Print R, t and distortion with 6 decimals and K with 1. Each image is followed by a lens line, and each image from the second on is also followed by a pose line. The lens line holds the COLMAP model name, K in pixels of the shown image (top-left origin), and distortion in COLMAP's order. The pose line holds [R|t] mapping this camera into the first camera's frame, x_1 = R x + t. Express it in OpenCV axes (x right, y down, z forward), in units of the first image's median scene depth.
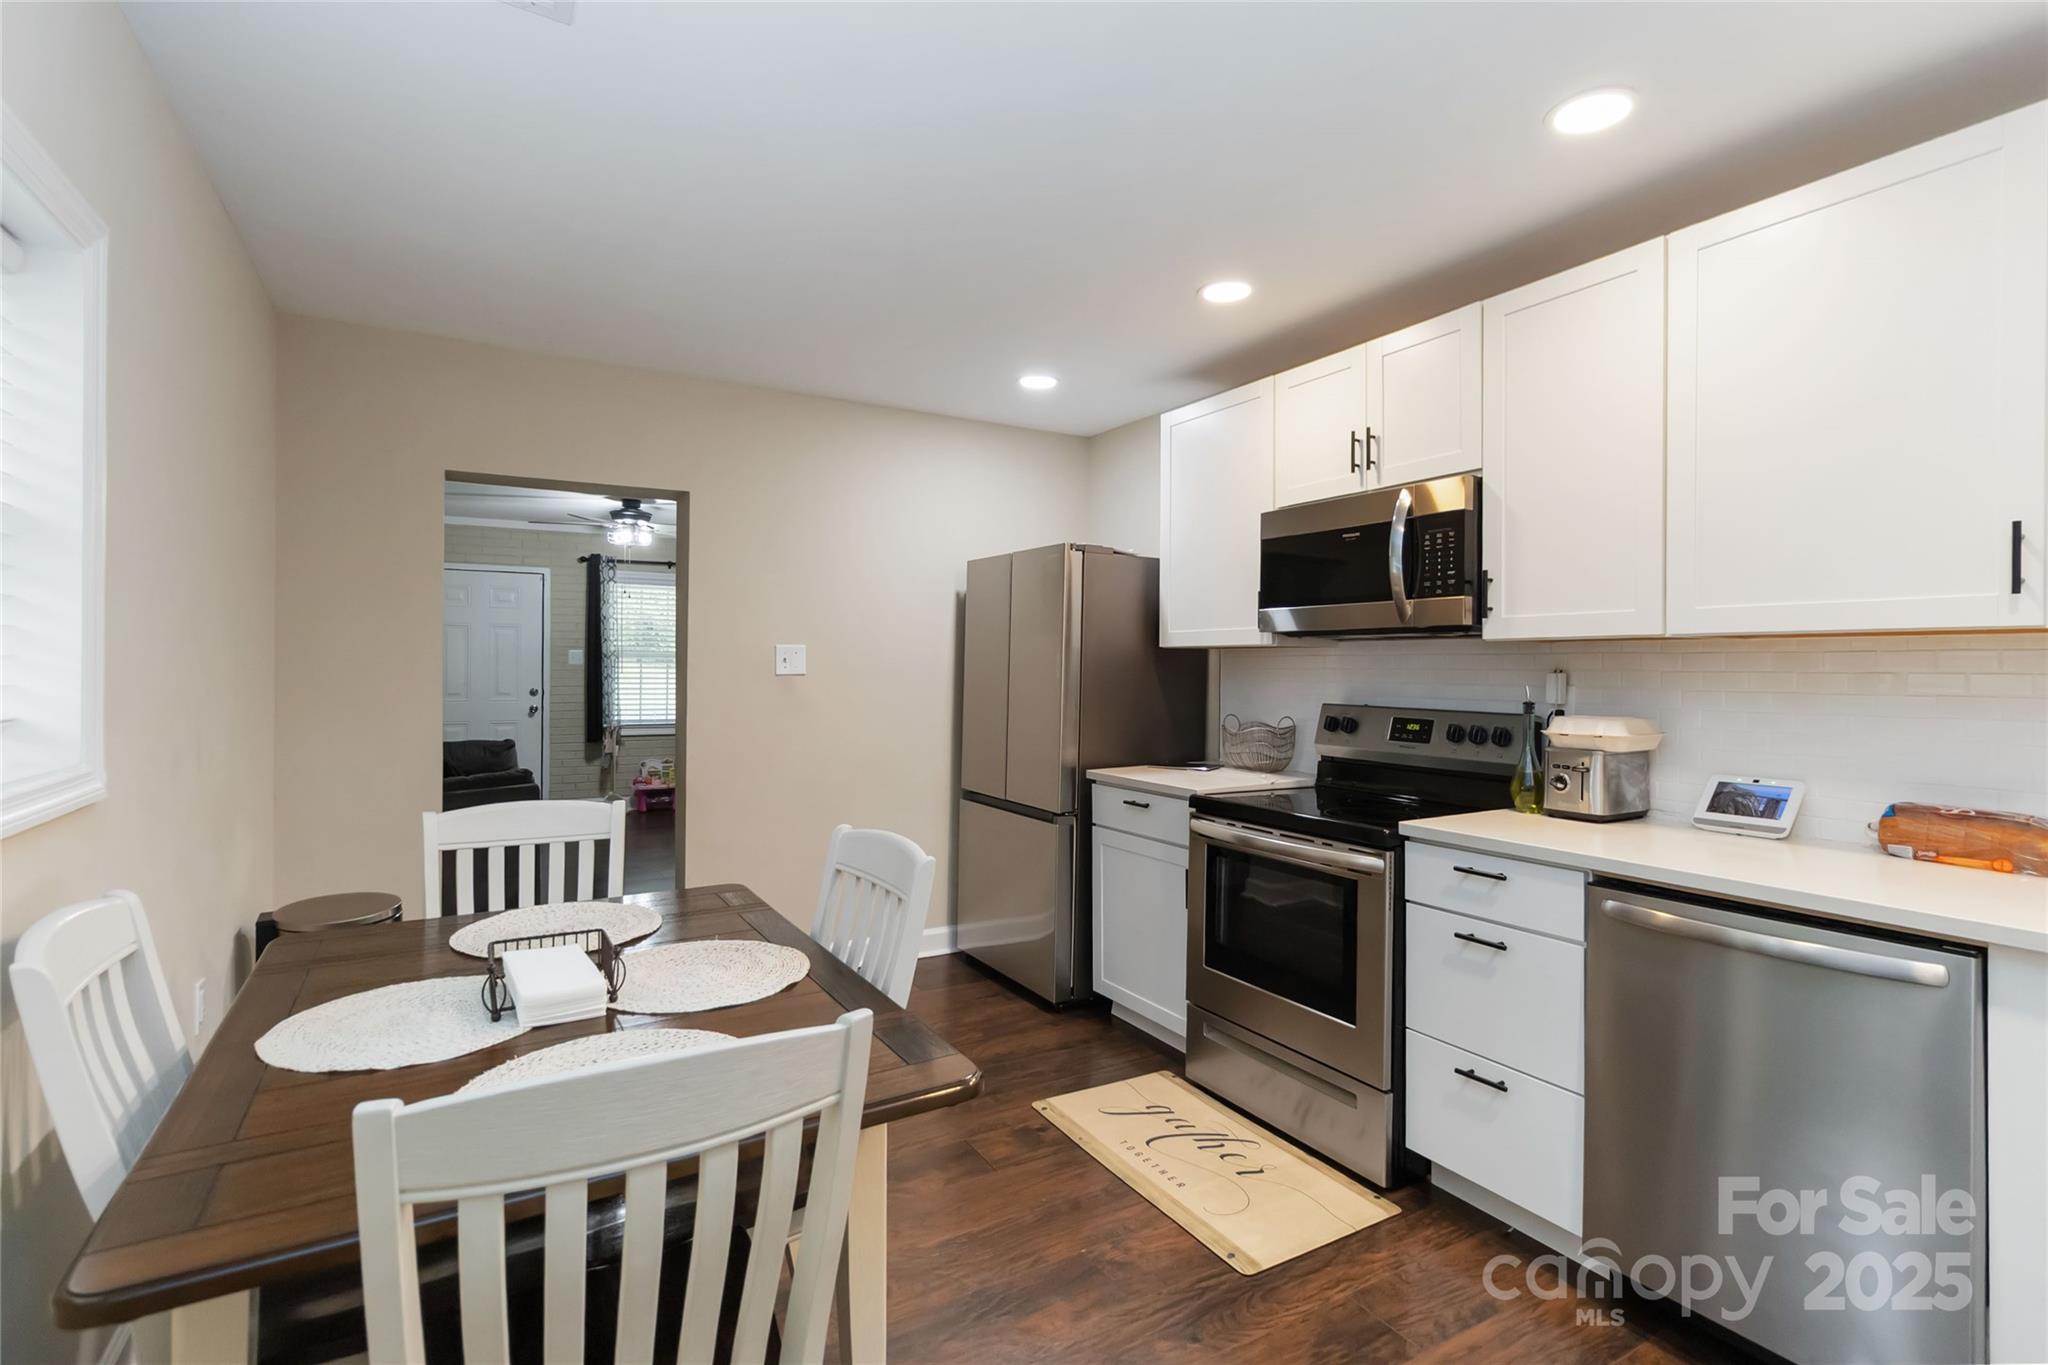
lens RADIAL K [[962.2, 0, 1019.1], [0, 962.2, 667.5], [0, 0, 1]] dist [0.003701, -0.000130]
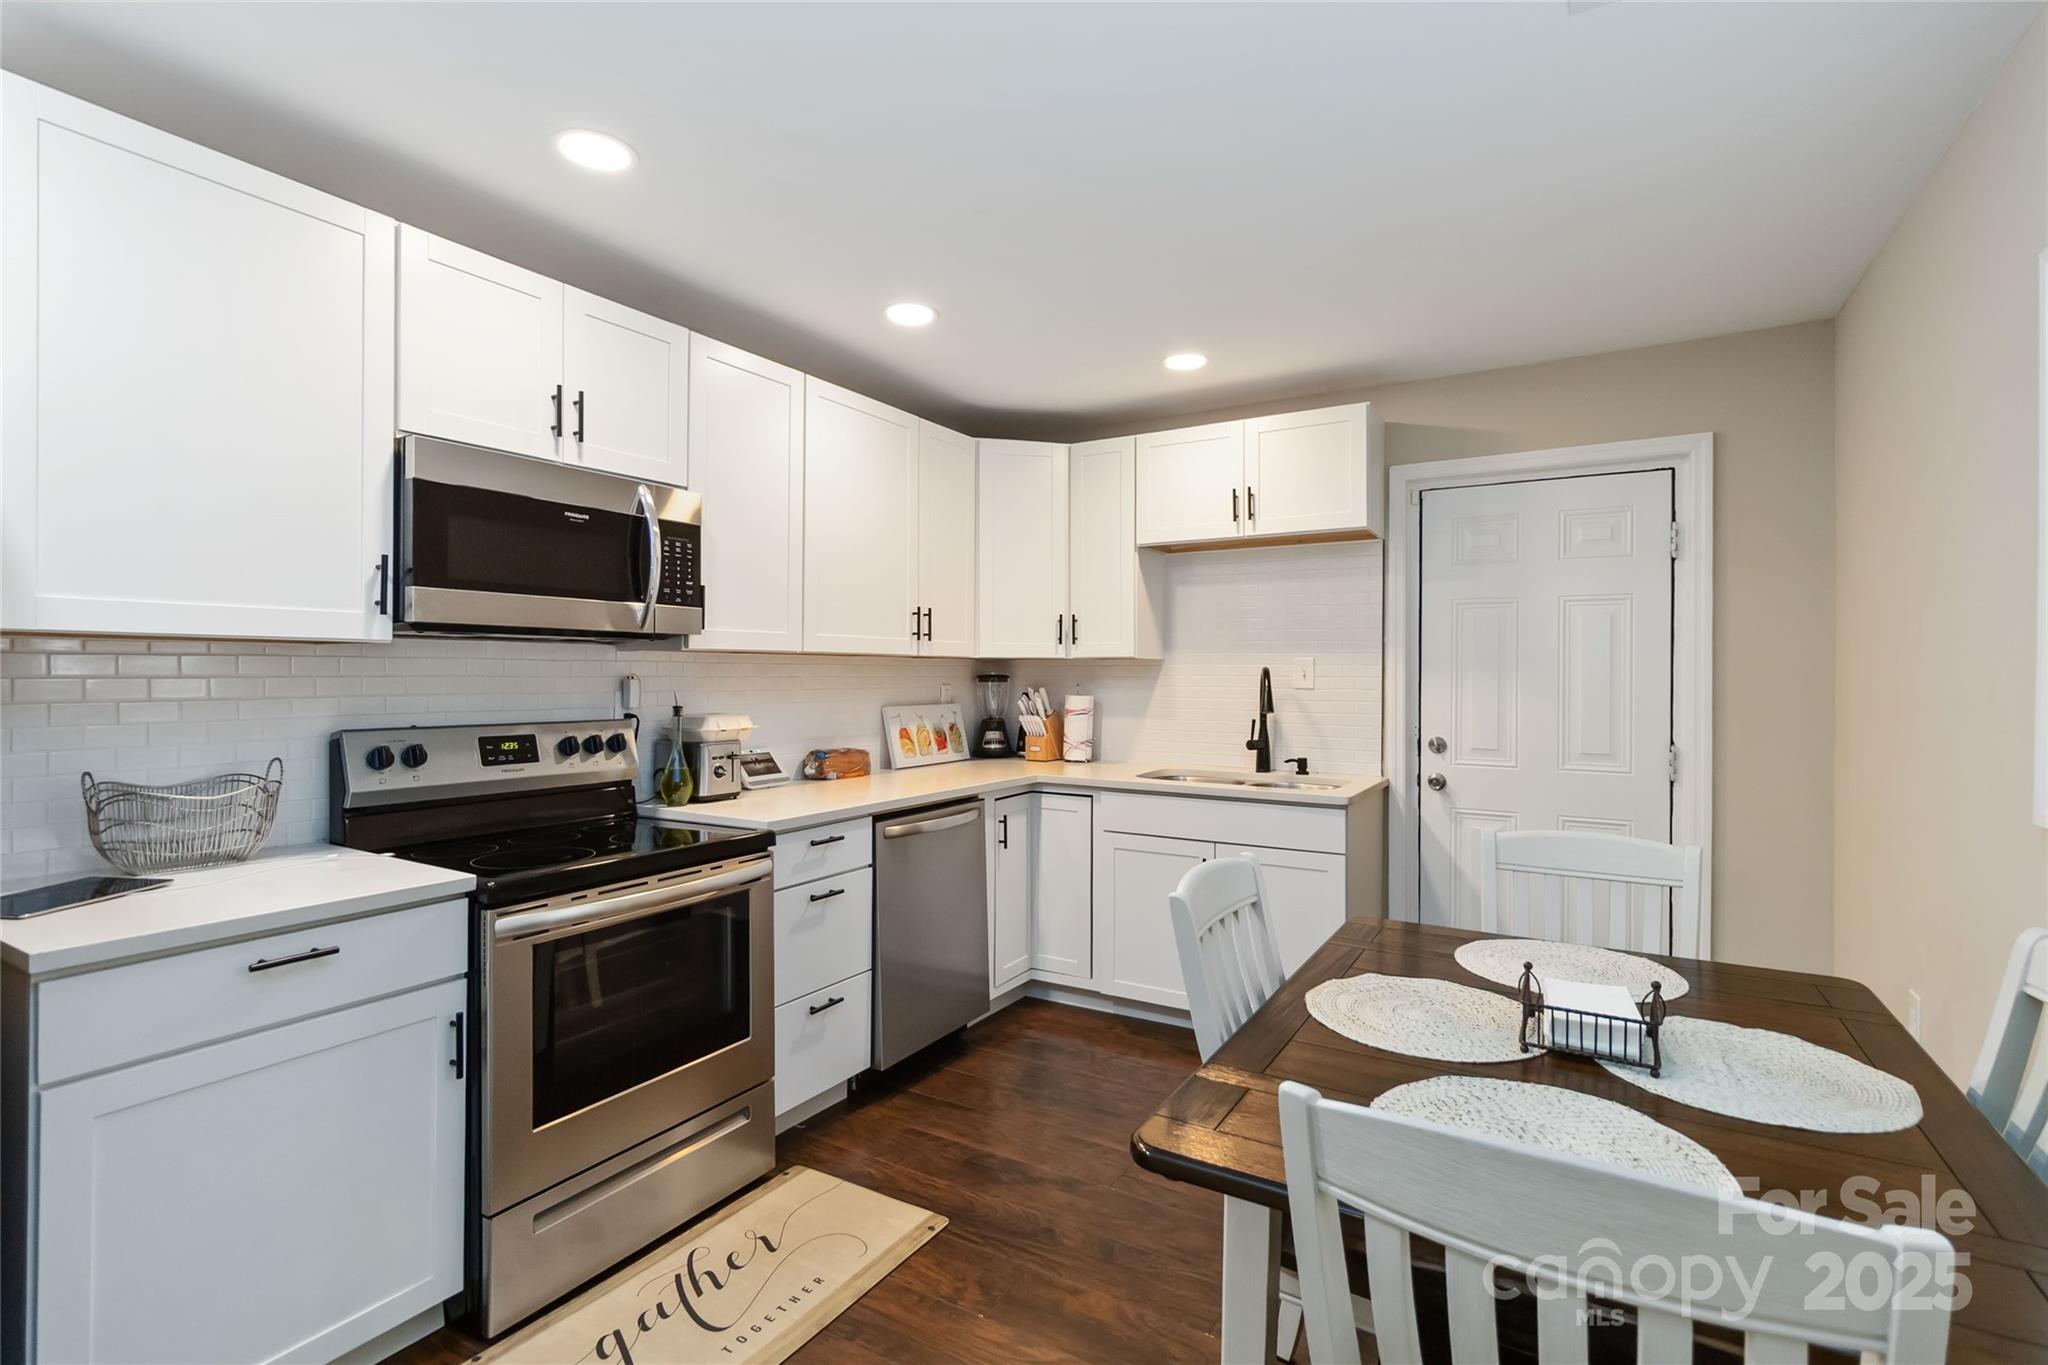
lens RADIAL K [[962.2, 0, 1018.3], [0, 962.2, 682.5], [0, 0, 1]] dist [0.003701, -0.000130]
pose [[-0.486429, -0.012274, 0.873634, -0.618637], [-0.003195, 0.999920, 0.012269, -0.005885], [-0.873714, 0.003177, -0.486429, 1.179657]]
